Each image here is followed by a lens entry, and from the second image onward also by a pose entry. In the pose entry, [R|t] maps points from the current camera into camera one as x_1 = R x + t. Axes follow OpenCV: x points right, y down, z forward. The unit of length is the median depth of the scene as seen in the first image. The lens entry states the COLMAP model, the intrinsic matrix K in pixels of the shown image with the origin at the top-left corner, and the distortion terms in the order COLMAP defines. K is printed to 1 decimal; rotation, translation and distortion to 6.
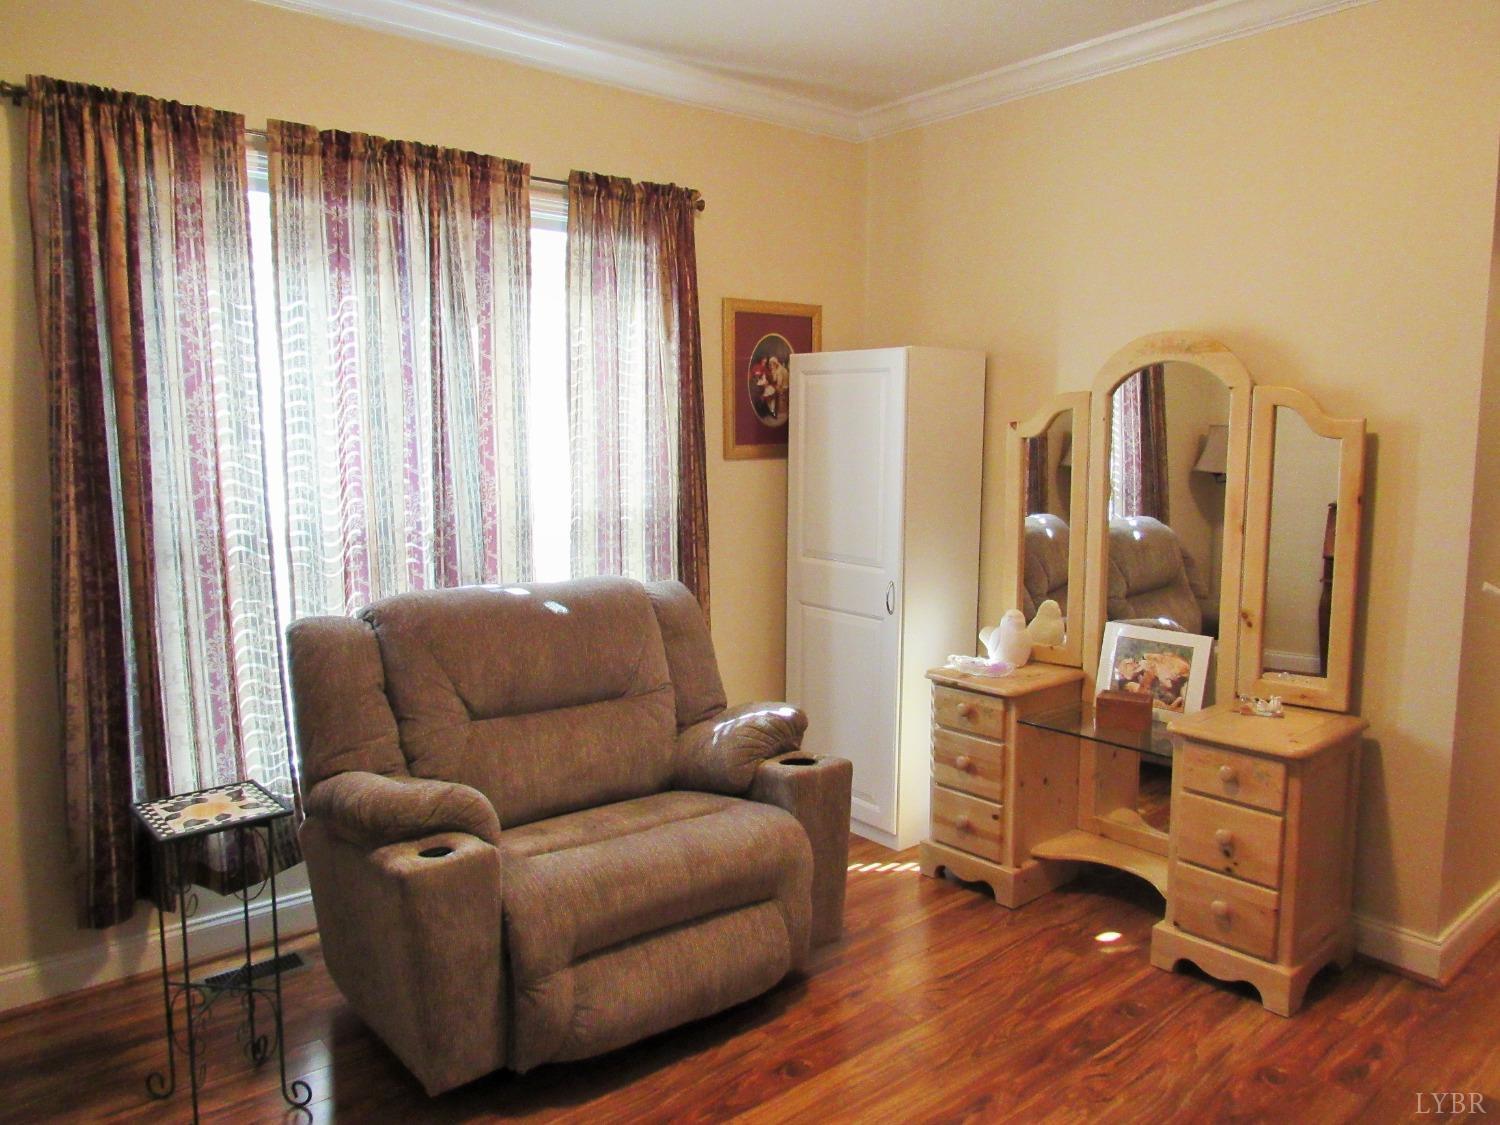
lens RADIAL K [[1070.1, 0, 749.2], [0, 1070.1, 559.0], [0, 0, 1]] dist [-0.020117, -0.003631]
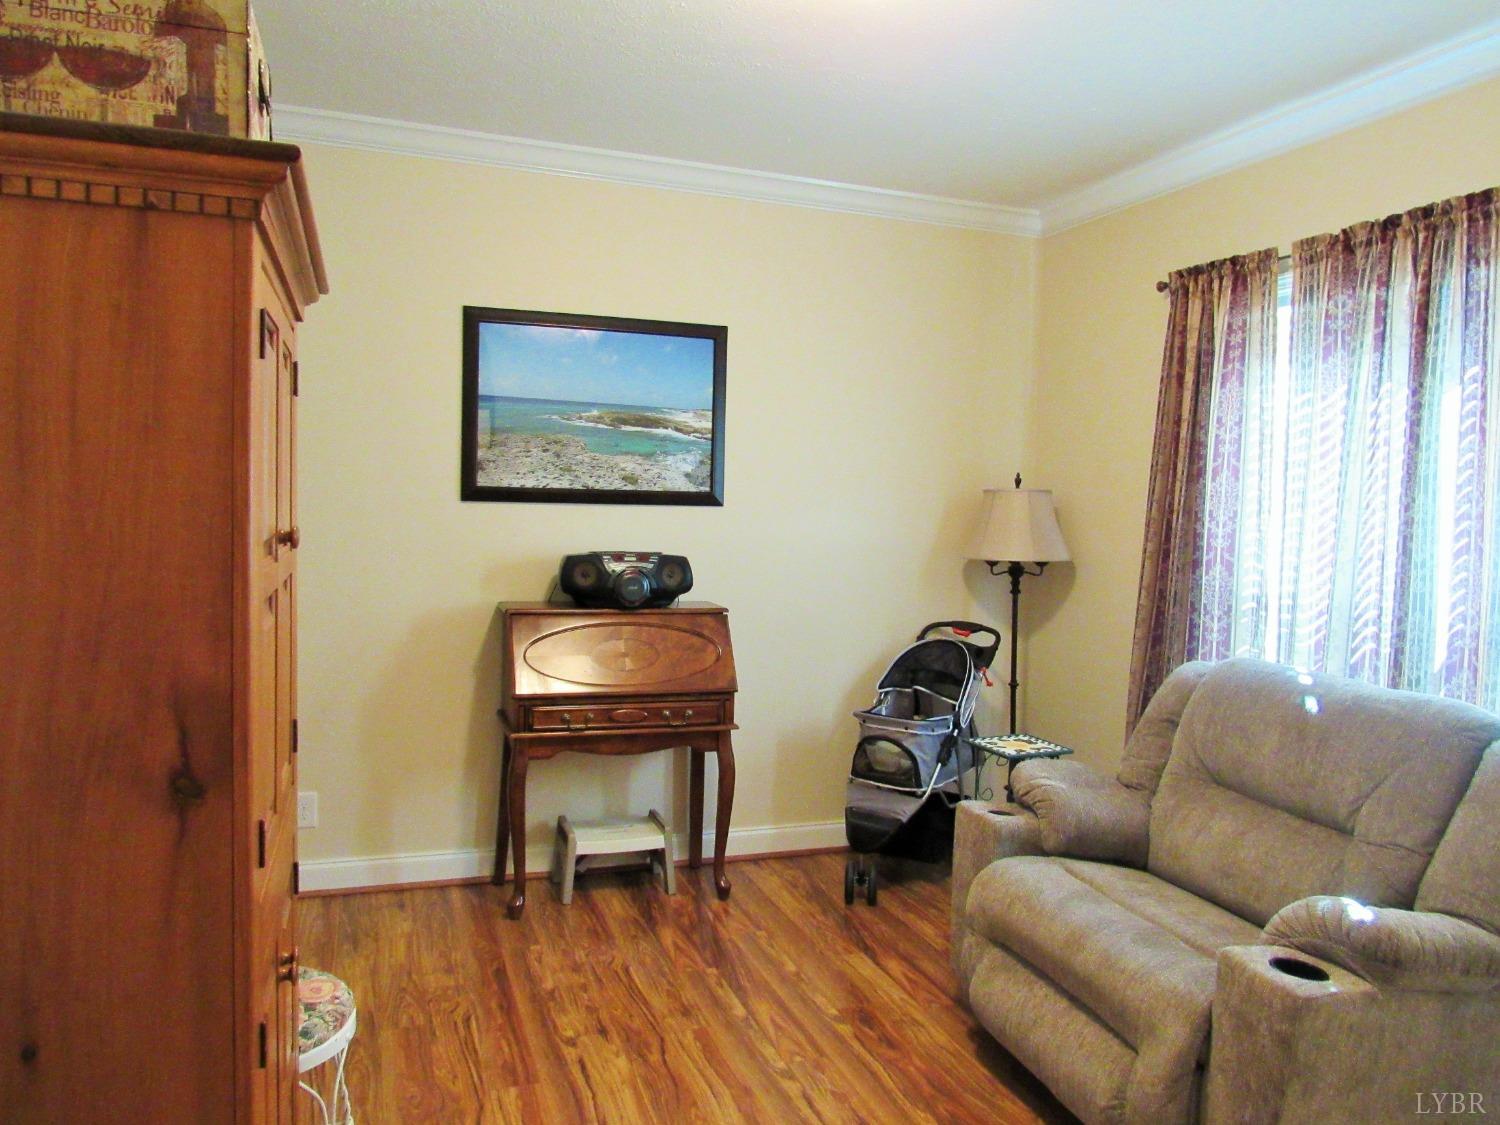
lens RADIAL K [[1070.1, 0, 748.6], [0, 1070.1, 564.4], [0, 0, 1]] dist [-0.020117, -0.003631]
pose [[-0.331375, 0.039705, -0.942663, 0.841564], [-0.146345, 0.984859, 0.092927, -0.086695], [0.932080, 0.168748, -0.320547, 0.863326]]
